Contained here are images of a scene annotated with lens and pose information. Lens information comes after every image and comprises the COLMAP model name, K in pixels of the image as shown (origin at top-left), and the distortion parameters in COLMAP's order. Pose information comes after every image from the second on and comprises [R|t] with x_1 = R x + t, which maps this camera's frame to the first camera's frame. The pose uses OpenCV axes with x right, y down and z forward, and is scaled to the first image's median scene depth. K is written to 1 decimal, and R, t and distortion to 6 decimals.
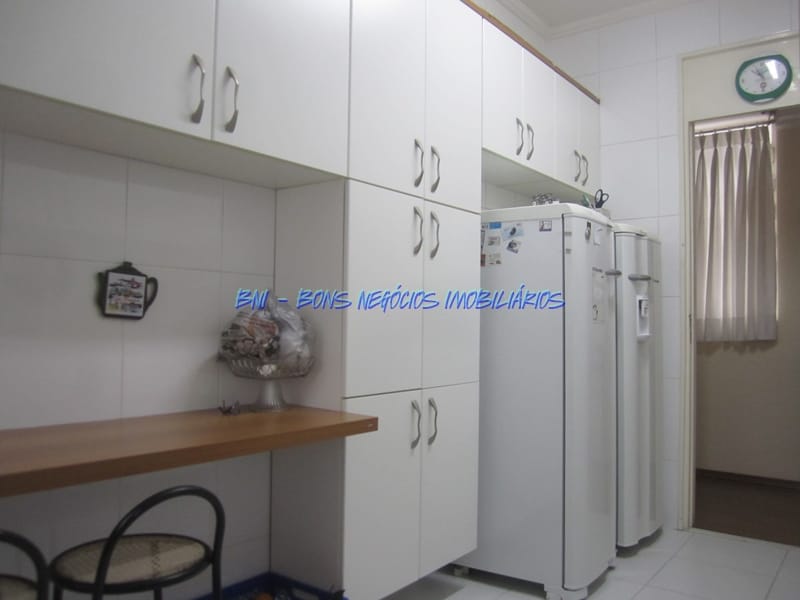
lens RADIAL K [[653.3, 0, 397.2], [0, 653.3, 299.8], [0, 0, 1]] dist [-0.066007, 0.014915]
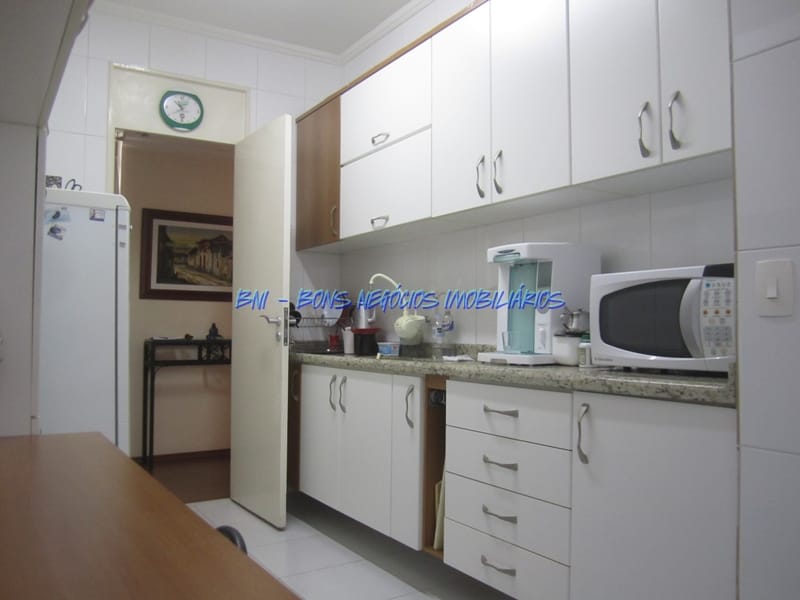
lens RADIAL K [[653.3, 0, 397.1], [0, 653.3, 300.1], [0, 0, 1]] dist [-0.066007, 0.014915]
pose [[0.325866, 0.024071, 0.945109, -0.493101], [-0.027002, 0.999505, -0.016146, 0.012155], [-0.945030, -0.020258, 0.326355, 0.276364]]
